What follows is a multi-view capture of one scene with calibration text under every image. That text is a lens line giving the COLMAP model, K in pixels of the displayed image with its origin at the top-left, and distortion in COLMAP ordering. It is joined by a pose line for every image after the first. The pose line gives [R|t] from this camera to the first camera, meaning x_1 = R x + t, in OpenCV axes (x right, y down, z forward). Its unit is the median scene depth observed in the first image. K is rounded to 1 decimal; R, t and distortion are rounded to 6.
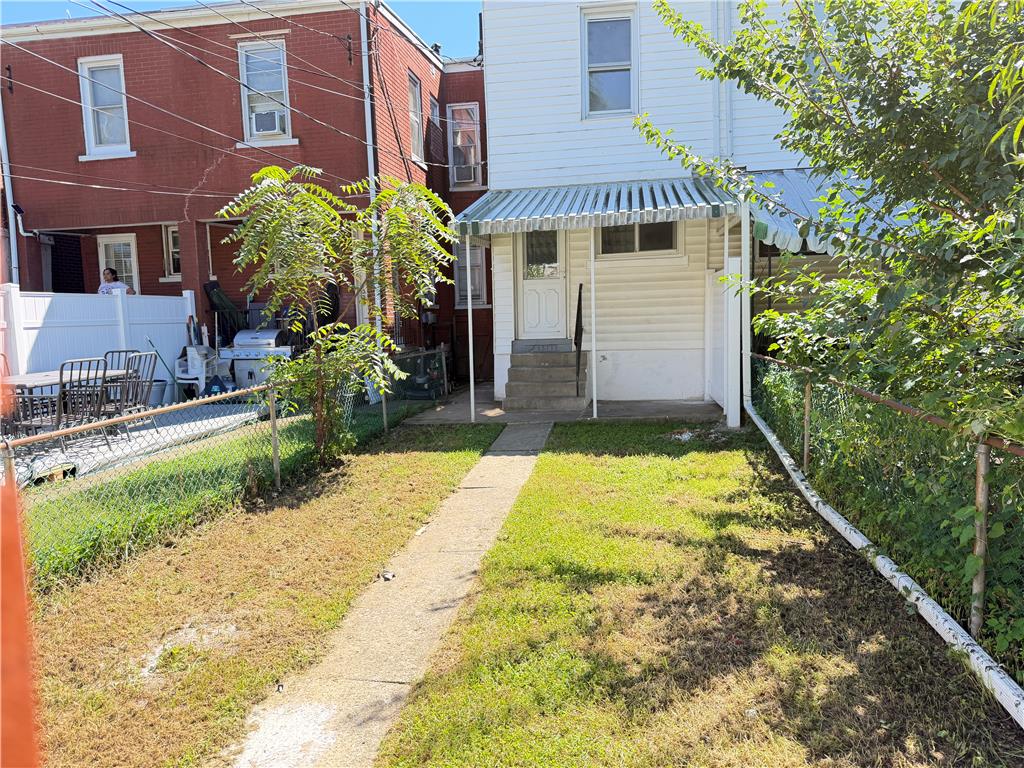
lens RADIAL K [[703.6, 0, 513.2], [0, 703.6, 386.6], [0, 0, 1]] dist [0.126218, -0.155693]
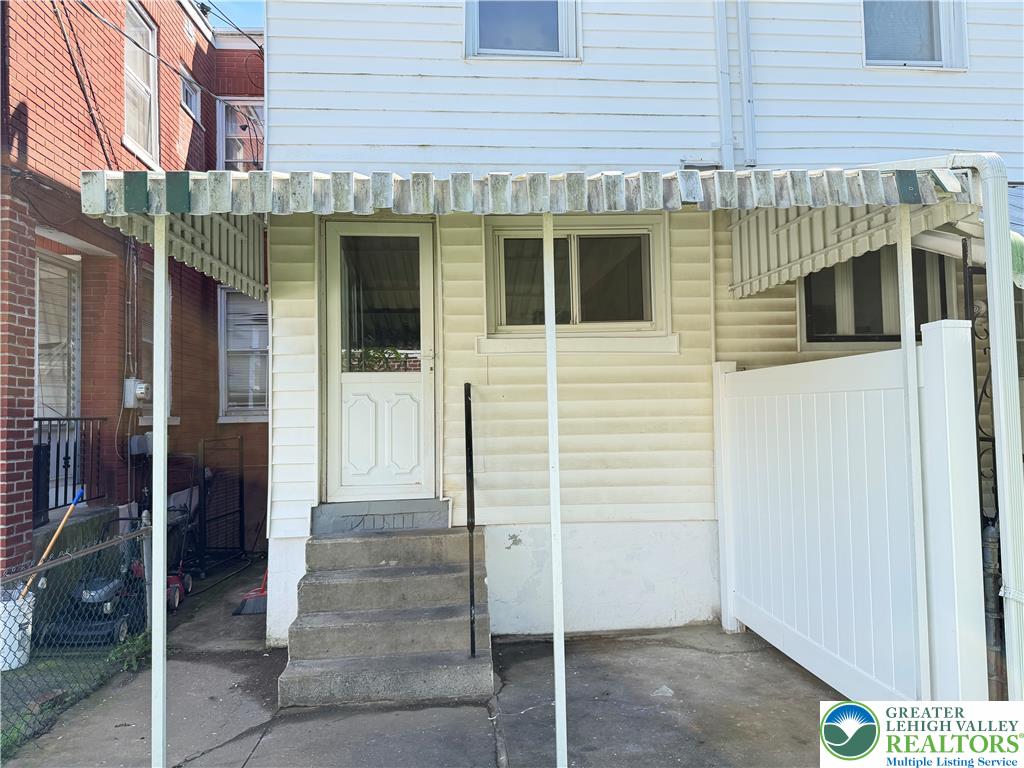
lens RADIAL K [[703.6, 0, 513.2], [0, 703.6, 386.6], [0, 0, 1]] dist [0.126218, -0.155693]
pose [[0.968883, 0.017847, 0.246876, 0.009158], [0.016932, 0.990282, -0.138038, -0.079034], [-0.246941, 0.137922, 0.959165, 0.545136]]
